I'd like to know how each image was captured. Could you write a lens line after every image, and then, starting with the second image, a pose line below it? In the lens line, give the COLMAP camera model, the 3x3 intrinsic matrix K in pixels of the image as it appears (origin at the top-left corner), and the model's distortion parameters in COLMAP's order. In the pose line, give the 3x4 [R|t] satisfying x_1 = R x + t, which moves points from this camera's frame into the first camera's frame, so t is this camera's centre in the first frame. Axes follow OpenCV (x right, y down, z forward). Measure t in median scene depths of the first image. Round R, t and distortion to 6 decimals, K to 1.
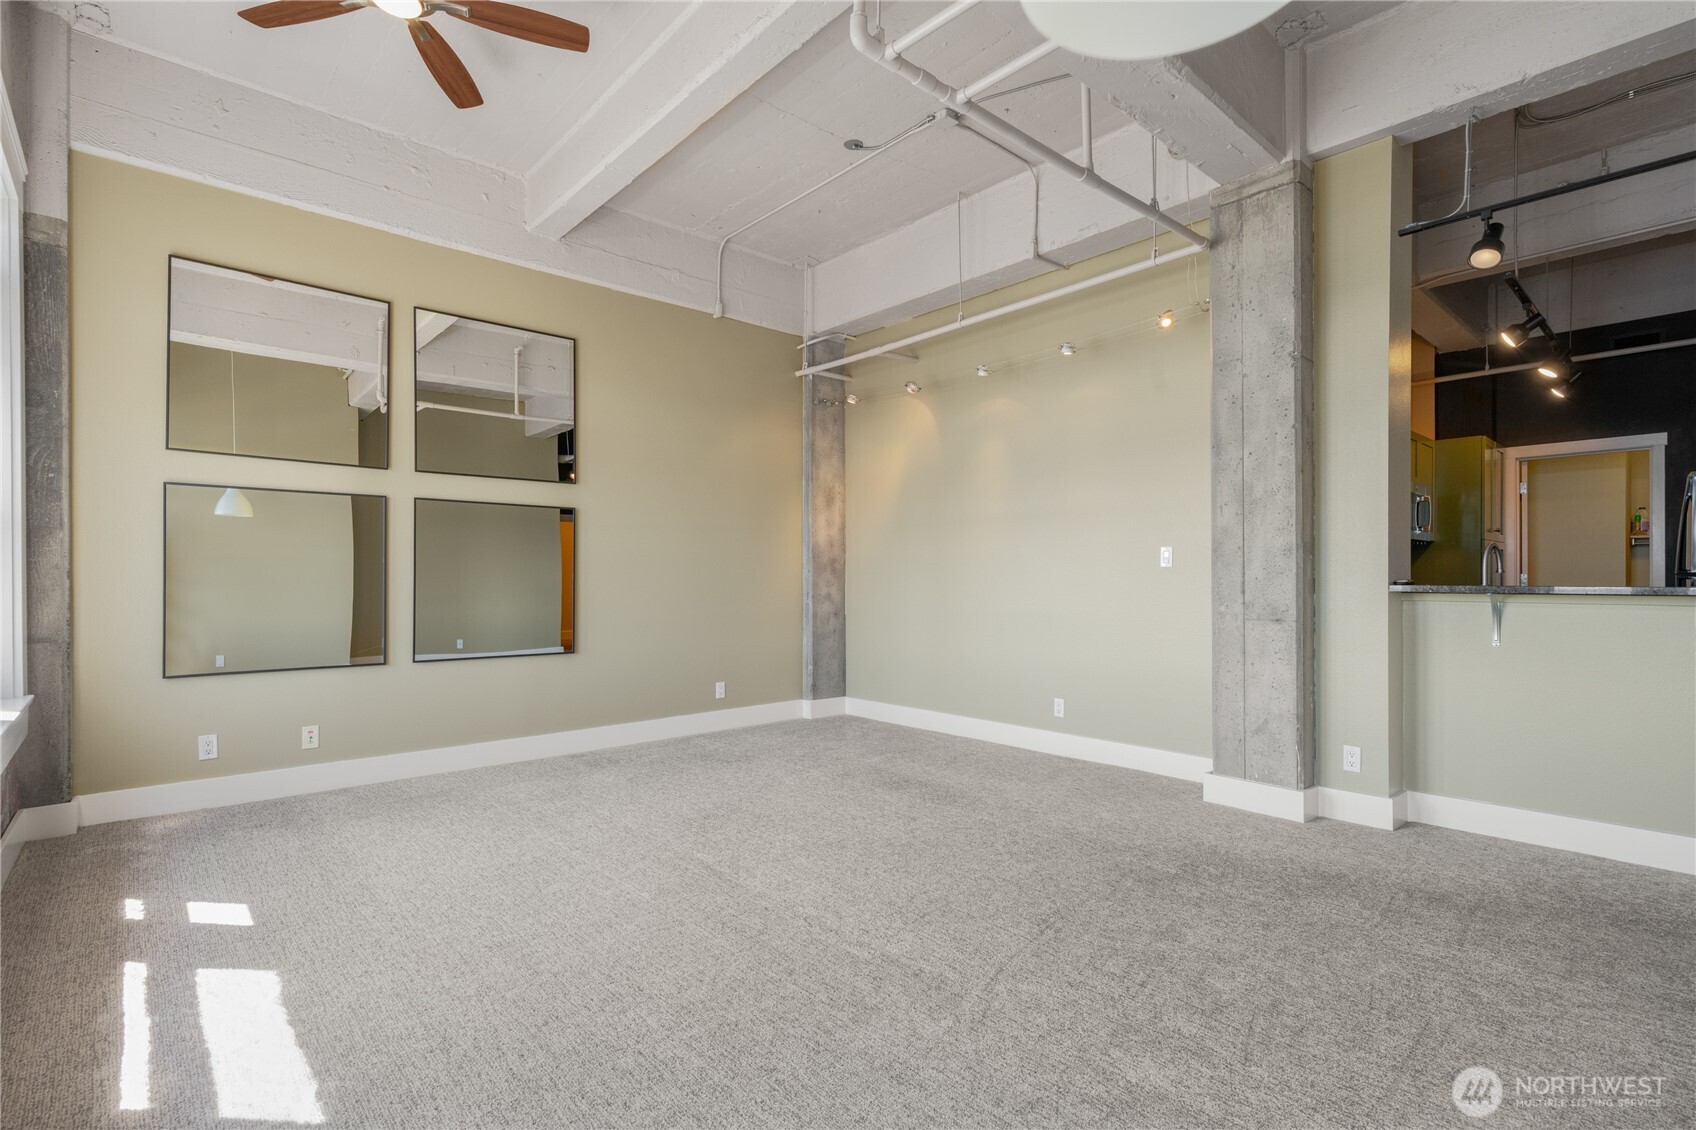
lens RADIAL K [[807.9, 0, 844.2], [0, 807.9, 578.2], [0, 0, 1]] dist [-0.001590, -0.000510]
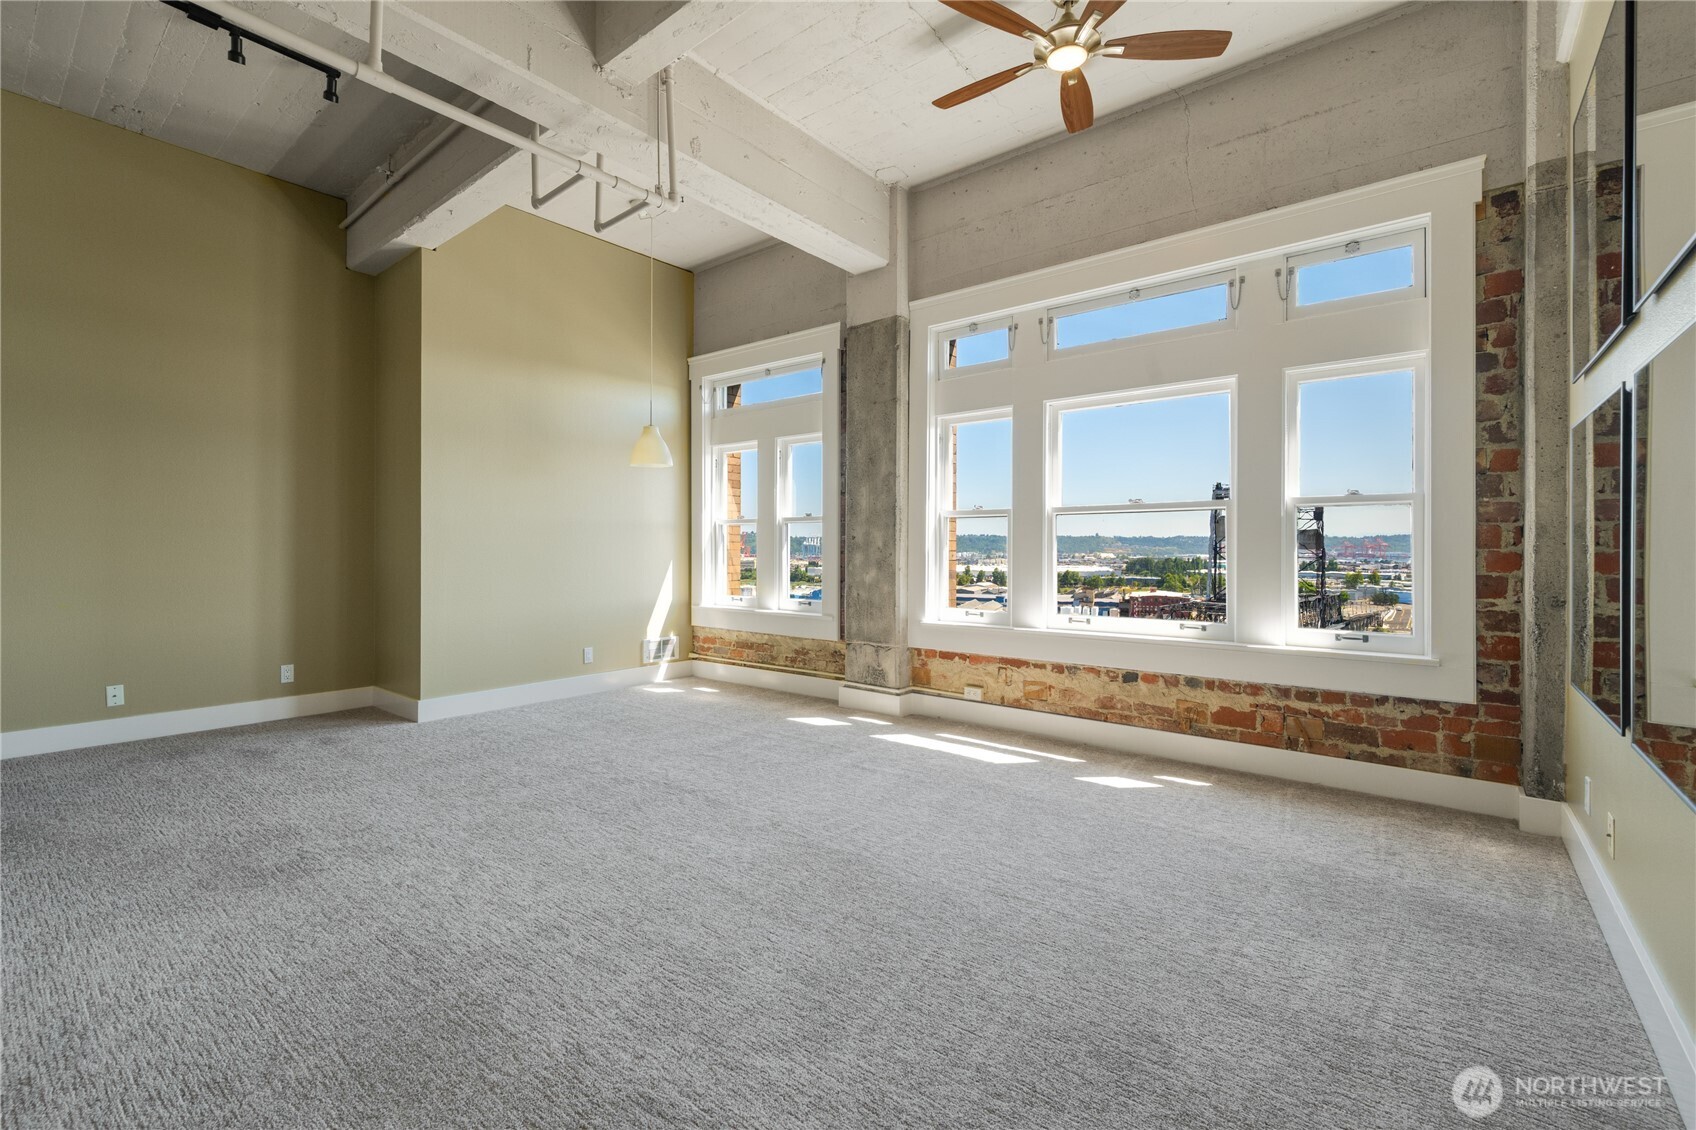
lens RADIAL K [[727.2, 0, 850.0], [0, 727.2, 547.1], [0, 0, 1]] dist [-0.002161, -0.000002]
pose [[-0.988267, -0.002821, -0.152710, -0.066172], [-0.002653, 0.999996, -0.001305, -0.003507], [0.152713, -0.000885, -0.988270, 1.549224]]
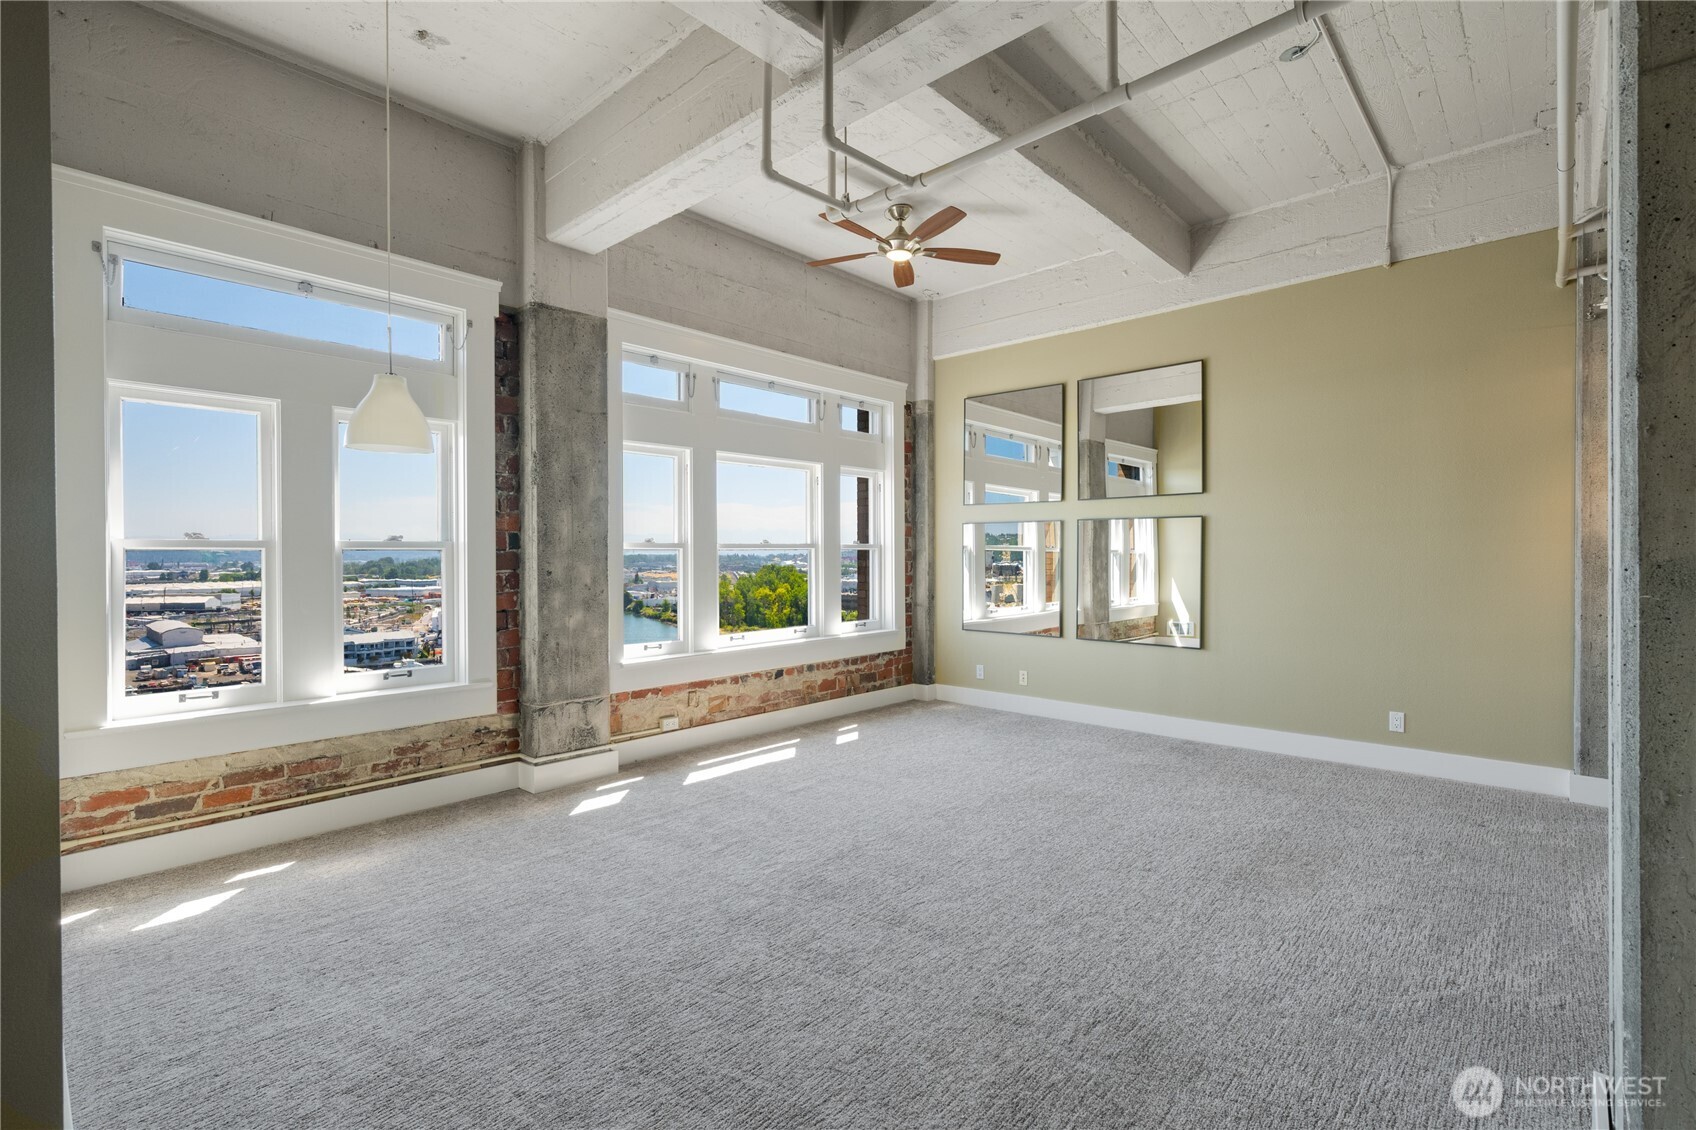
lens RADIAL K [[773.2, 0, 847.2], [0, 773.2, 560.6], [0, 0, 1]] dist [0.001389, -0.000231]
pose [[0.085591, 0.008210, -0.996297, 0.871386], [0.002805, 0.999960, 0.008481, -0.048957], [0.996326, -0.003521, 0.085565, 0.574279]]
